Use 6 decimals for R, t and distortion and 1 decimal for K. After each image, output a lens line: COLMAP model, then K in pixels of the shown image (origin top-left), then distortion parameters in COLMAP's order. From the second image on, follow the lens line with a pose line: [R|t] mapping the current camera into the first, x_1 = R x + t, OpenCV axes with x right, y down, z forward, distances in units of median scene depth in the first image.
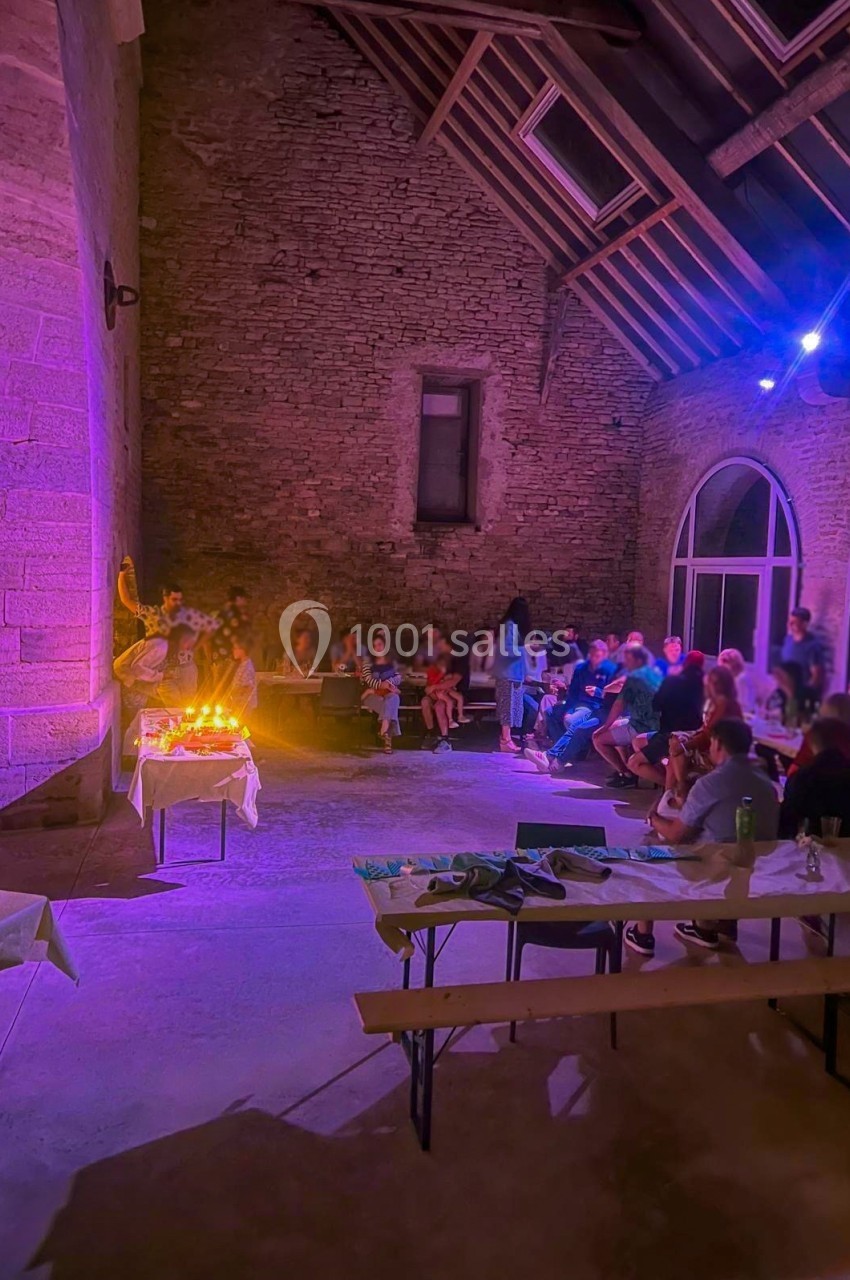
lens RADIAL K [[944.9, 0, 409.5], [0, 944.9, 647.6], [0, 0, 1]] dist [0.117223, -0.208958]
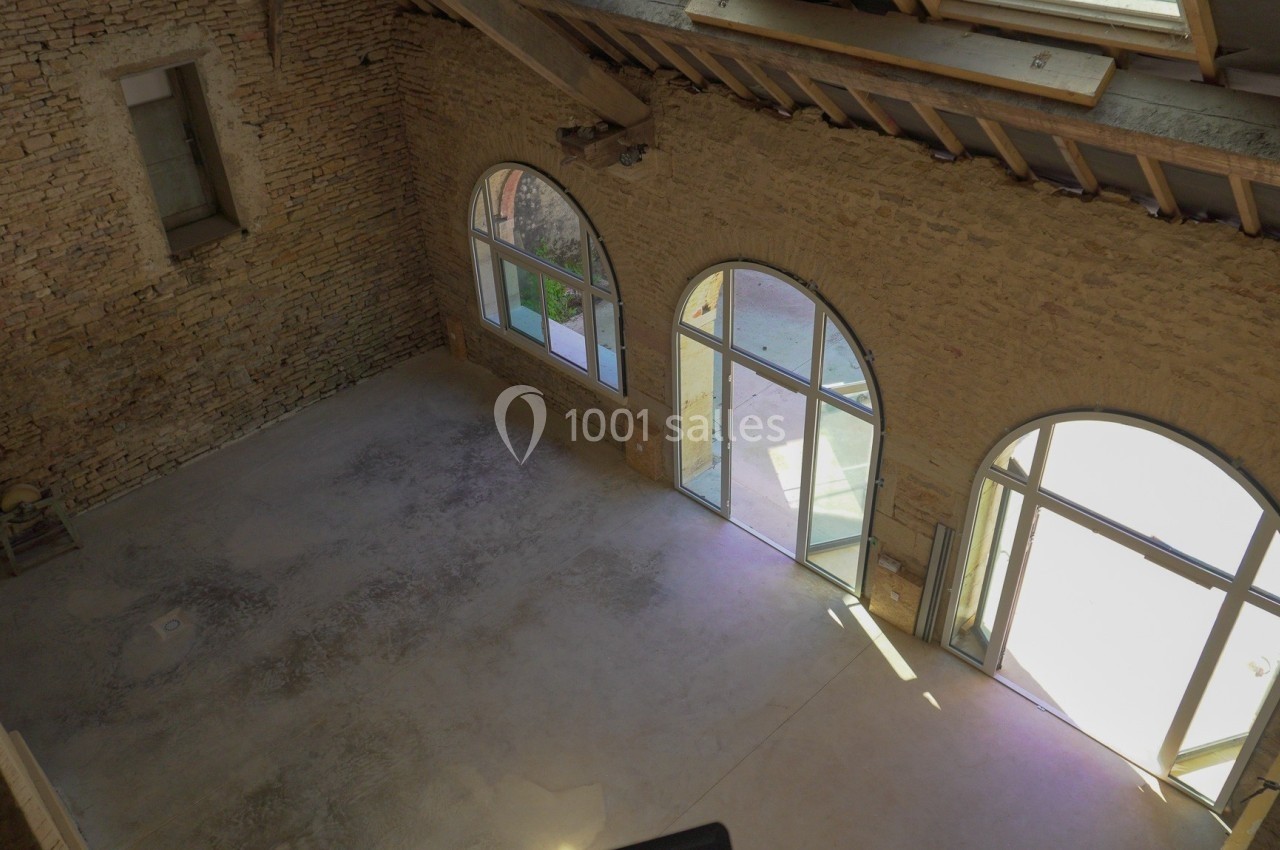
lens RADIAL K [[1015.9, 0, 610.7], [0, 1015.9, 433.2], [0, 0, 1]] dist [-0.007480, -0.006927]
pose [[0.852651, -0.359067, 0.379549, -0.059540], [0.115762, 0.838210, 0.532920, -0.432883], [-0.509495, -0.410458, 0.756266, 0.075596]]
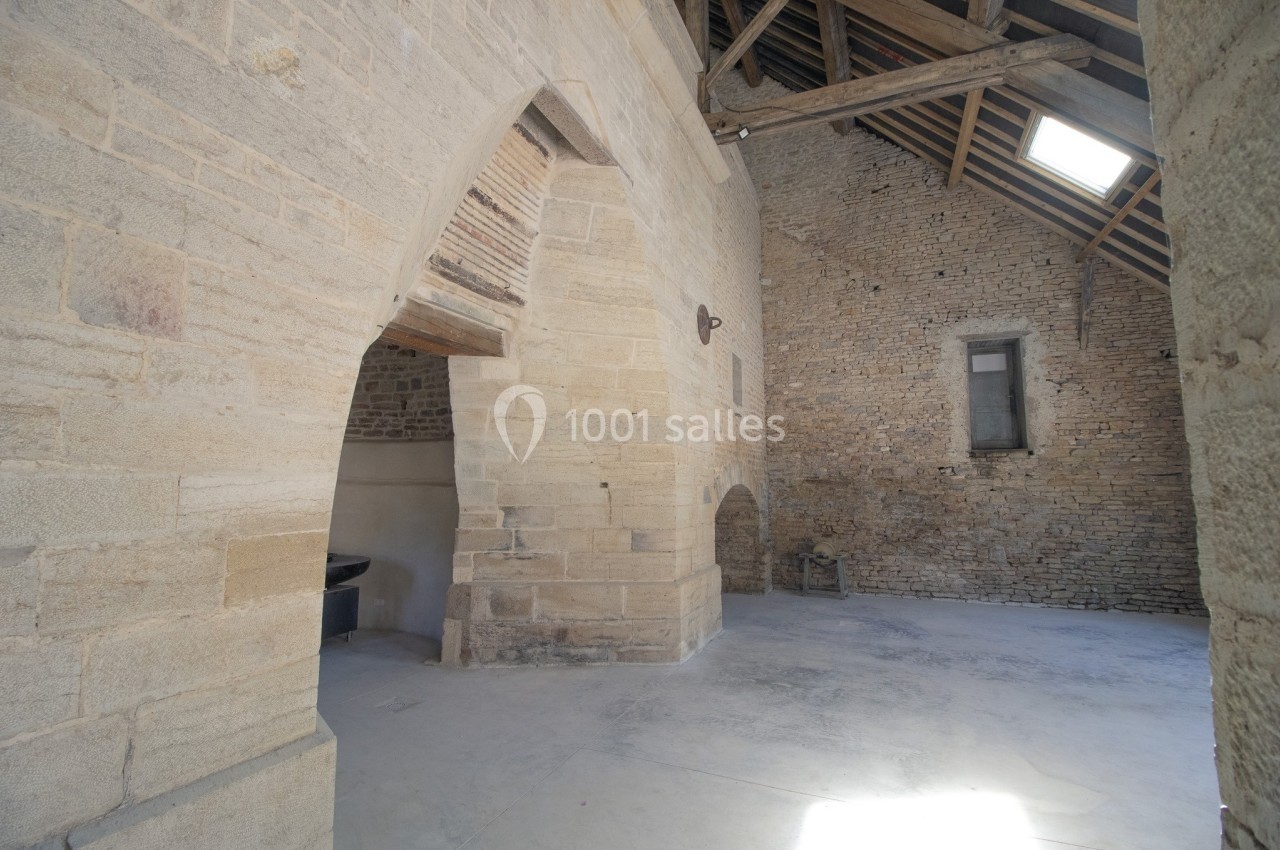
lens RADIAL K [[590.1, 0, 640.0], [0, 590.1, 425.0], [0, 0, 1]] dist [0.001478, -0.013356]
pose [[0.821601, -0.086503, -0.563461, 0.091988], [-0.027282, 0.981321, -0.190435, -0.002623], [0.569409, 0.171834, 0.803894, 0.097178]]
